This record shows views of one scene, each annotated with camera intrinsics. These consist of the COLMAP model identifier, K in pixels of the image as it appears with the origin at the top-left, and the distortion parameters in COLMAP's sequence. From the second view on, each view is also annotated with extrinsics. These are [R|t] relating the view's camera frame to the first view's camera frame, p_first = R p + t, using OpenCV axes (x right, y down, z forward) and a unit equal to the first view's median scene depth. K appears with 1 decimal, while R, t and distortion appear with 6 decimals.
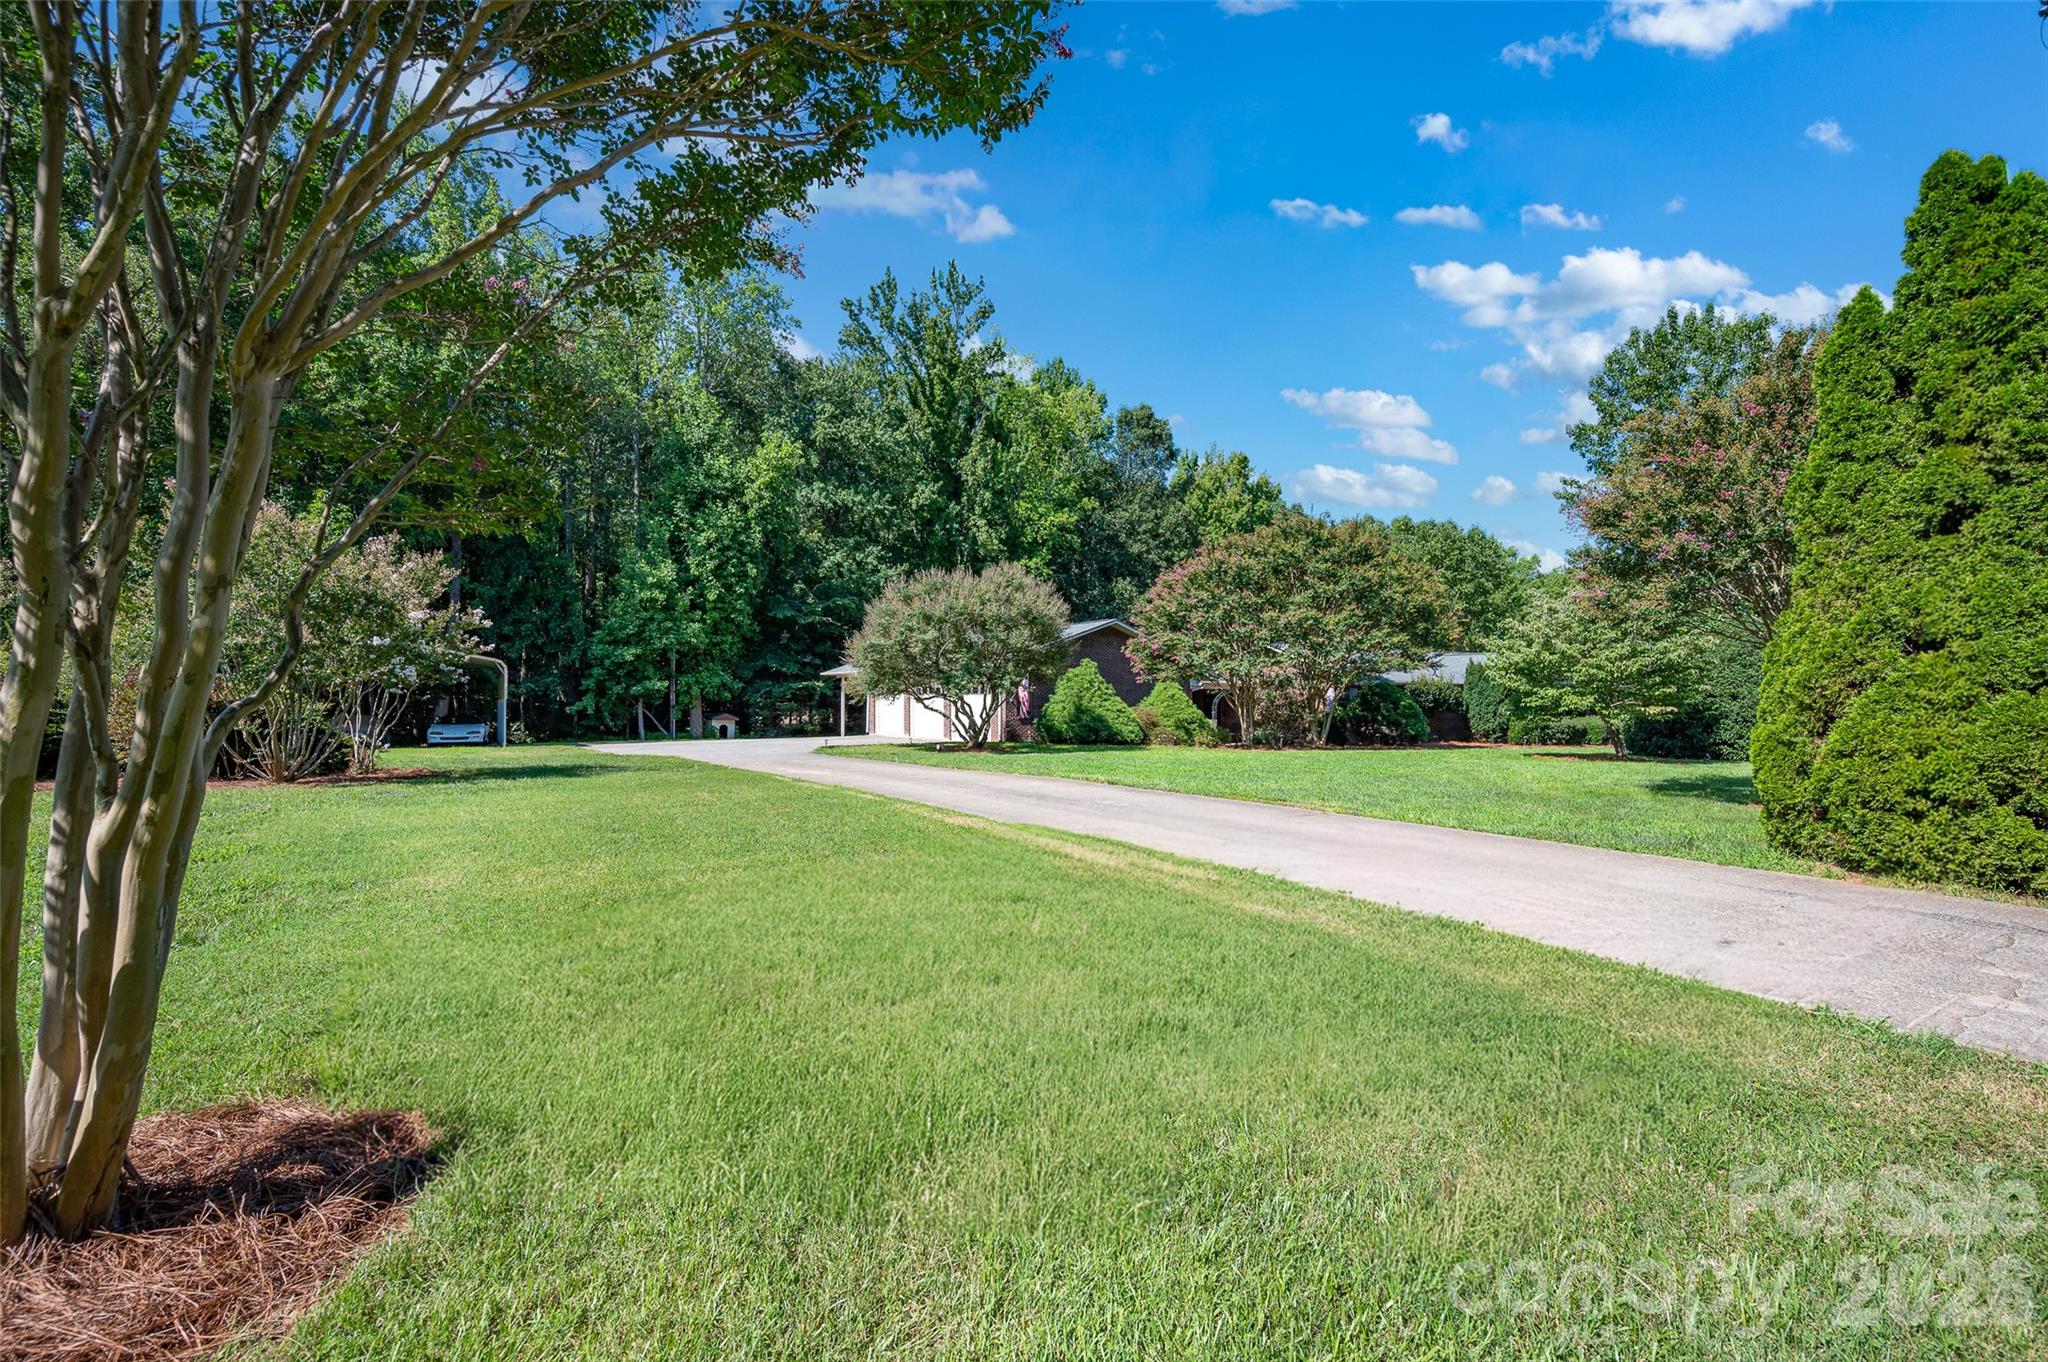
lens RADIAL K [[881.5, 0, 1024.5], [0, 881.5, 678.5], [0, 0, 1]] dist [0.024739, 0.000051]
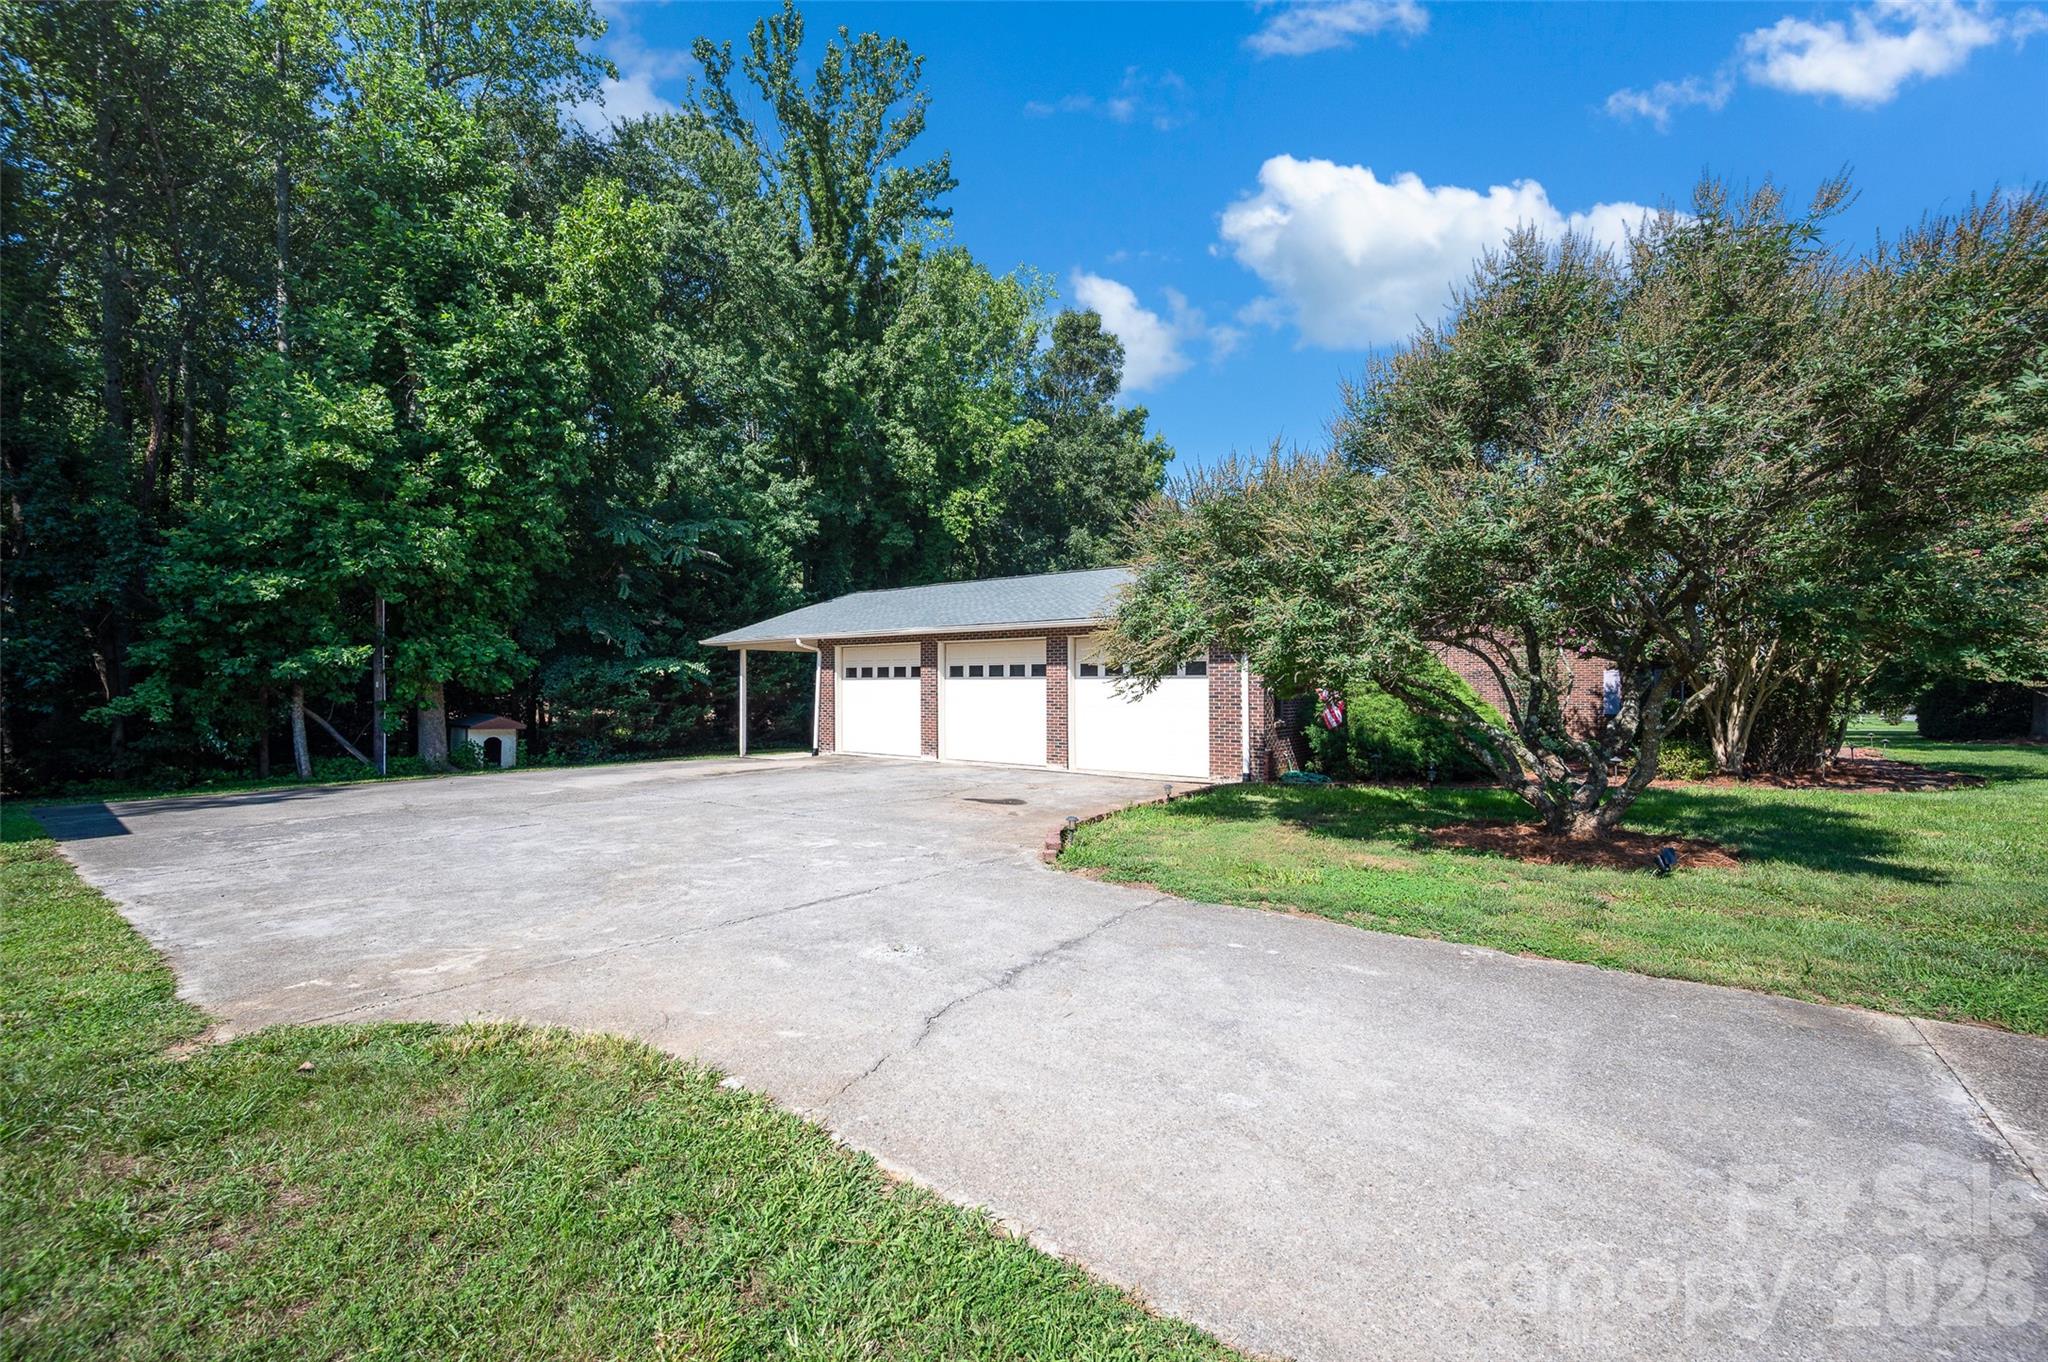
lens RADIAL K [[831.9, 0, 1065.8], [0, 831.9, 678.5], [0, 0, 1]] dist [0.002010, 0.000023]
pose [[0.936706, -0.005740, 0.350071, -0.208127], [0.003955, 0.999975, 0.005815, 0.016515], [-0.350096, -0.004063, 0.936705, 0.446564]]
